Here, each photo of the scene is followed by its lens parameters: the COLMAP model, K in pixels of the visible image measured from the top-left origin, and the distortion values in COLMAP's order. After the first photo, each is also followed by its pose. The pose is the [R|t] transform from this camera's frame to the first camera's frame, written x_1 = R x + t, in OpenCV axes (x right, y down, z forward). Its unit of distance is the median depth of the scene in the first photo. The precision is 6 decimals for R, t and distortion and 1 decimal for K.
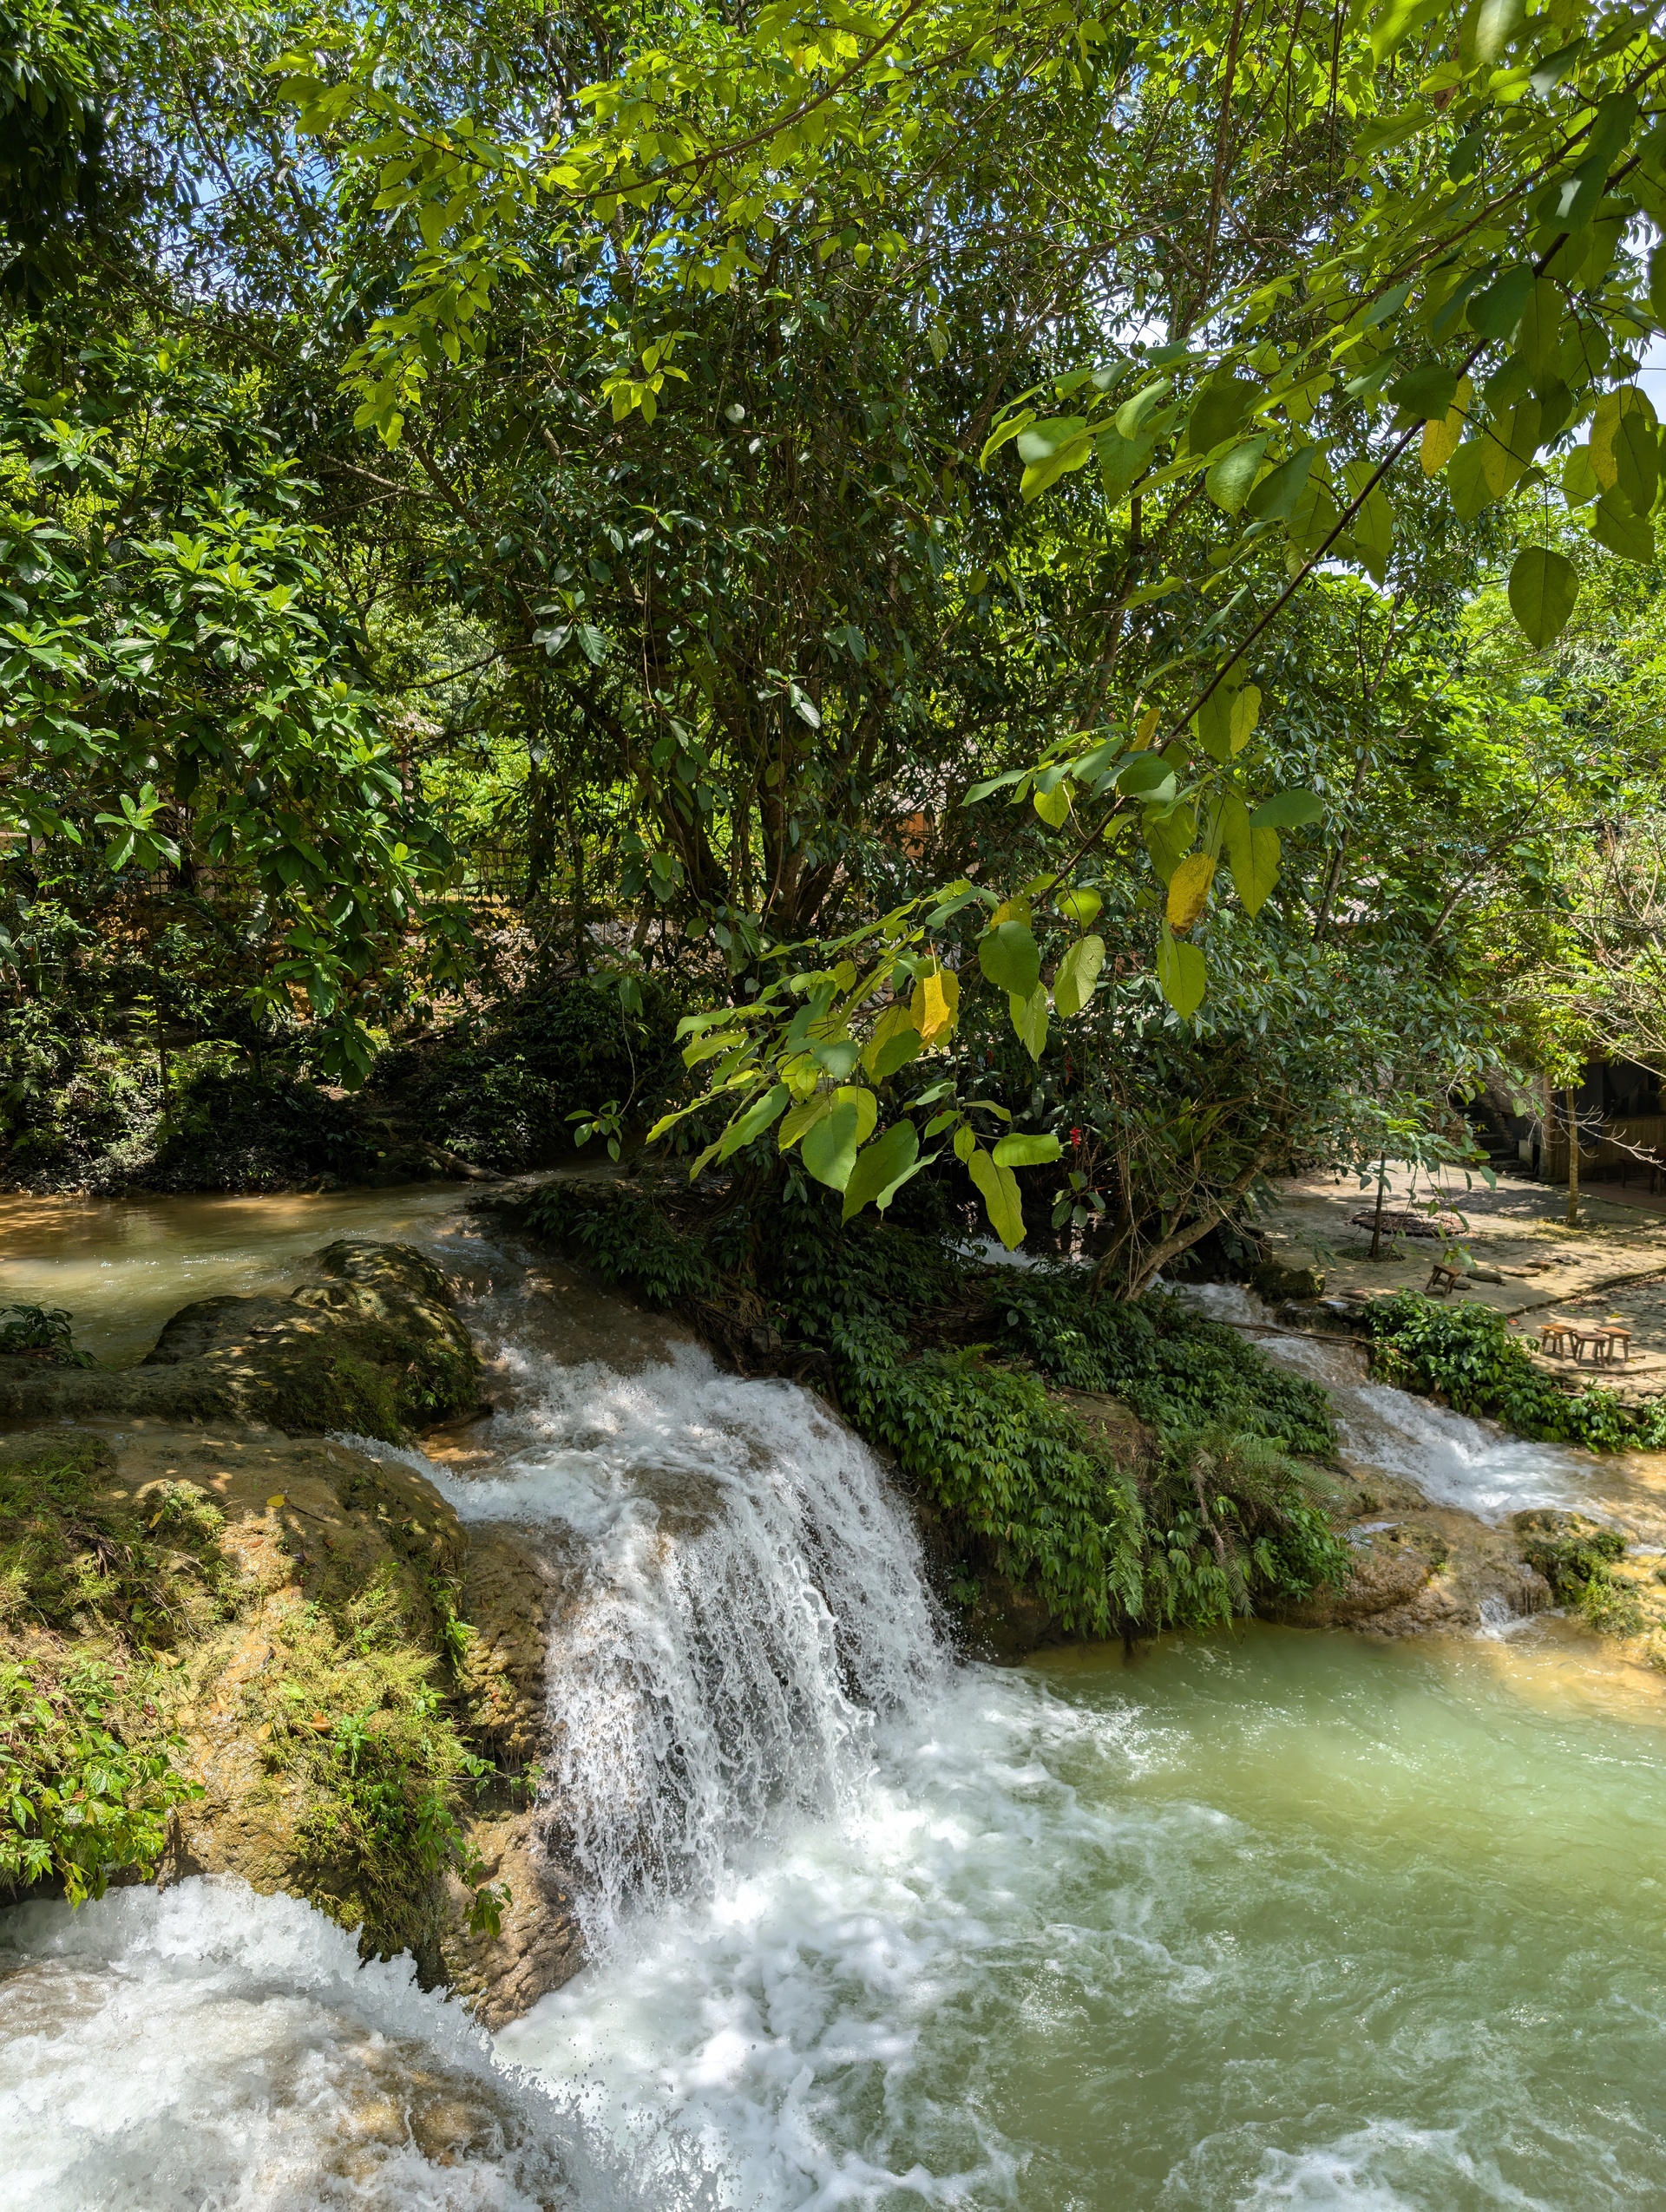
lens RADIAL K [[1711.6, 0, 833.0], [0, 1711.6, 1106.0], [0, 0, 1]] dist [0.095597, -0.193819]
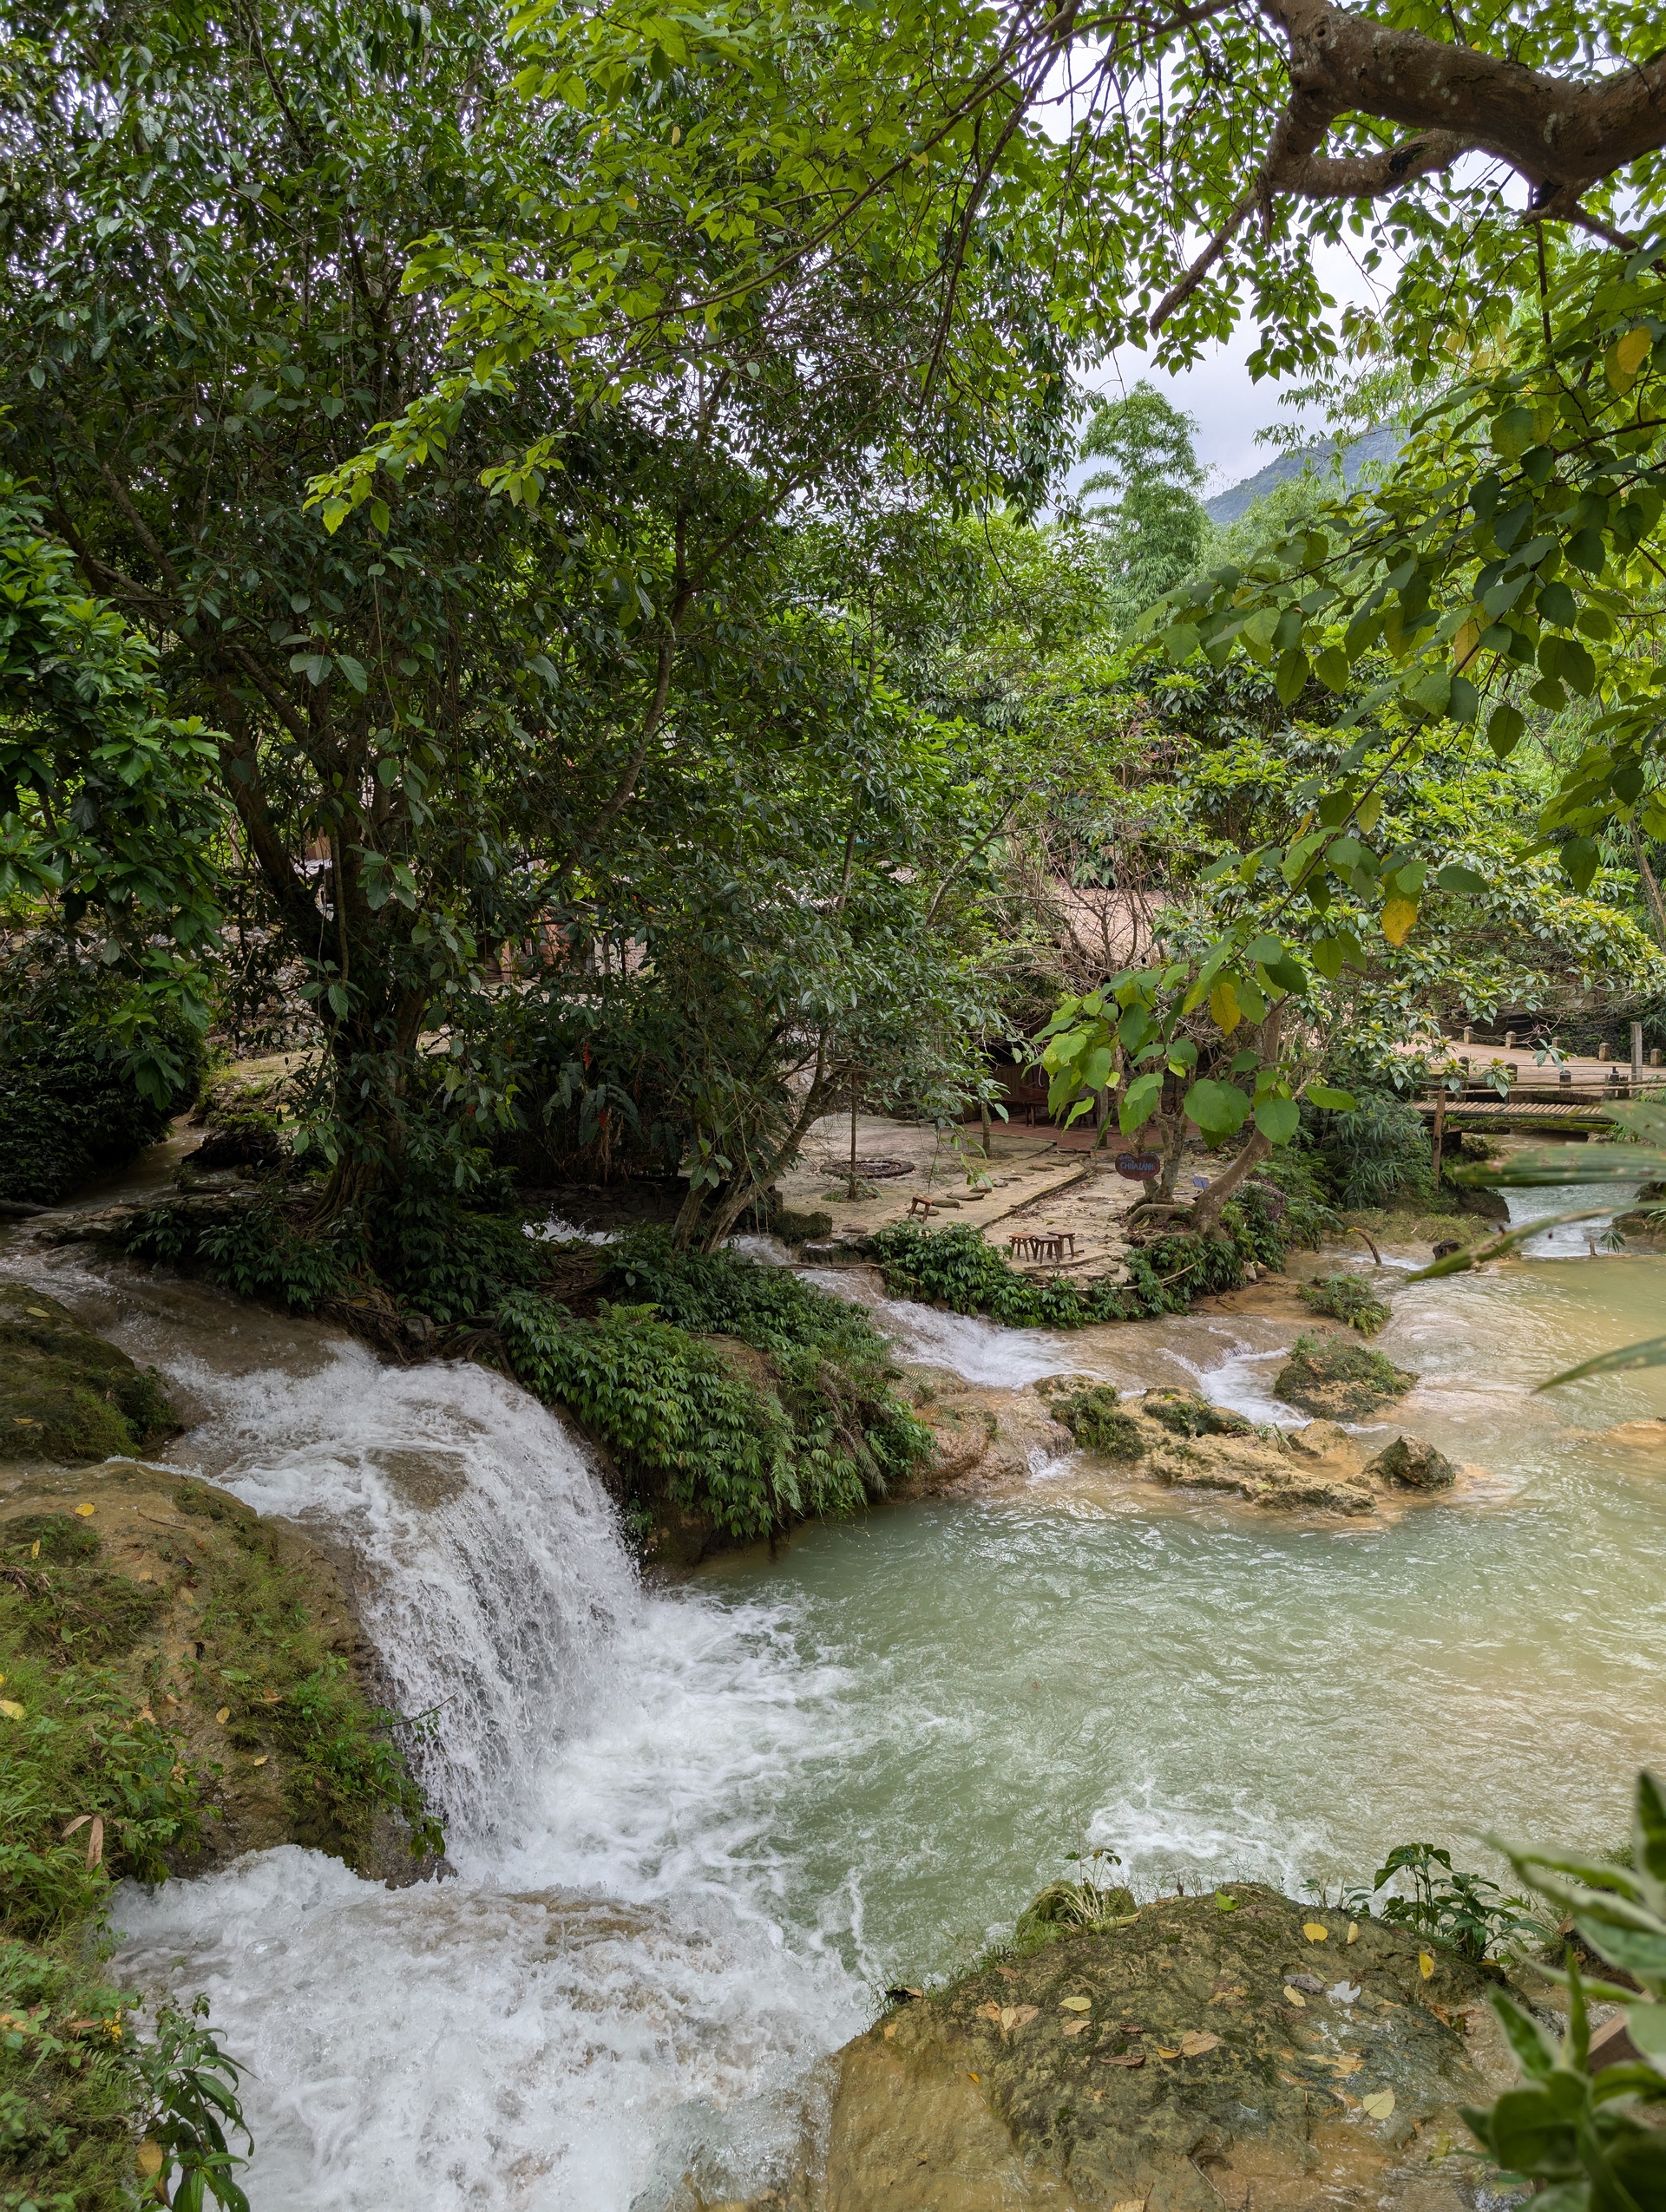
lens RADIAL K [[1711.6, 0, 833.0], [0, 1711.6, 1106.0], [0, 0, 1]] dist [0.095597, -0.193819]
pose [[0.906721, -0.081348, 0.413811, -0.242912], [0.080014, 0.996581, 0.020587, 0.000607], [-0.414071, 0.014444, 0.910130, -0.069008]]
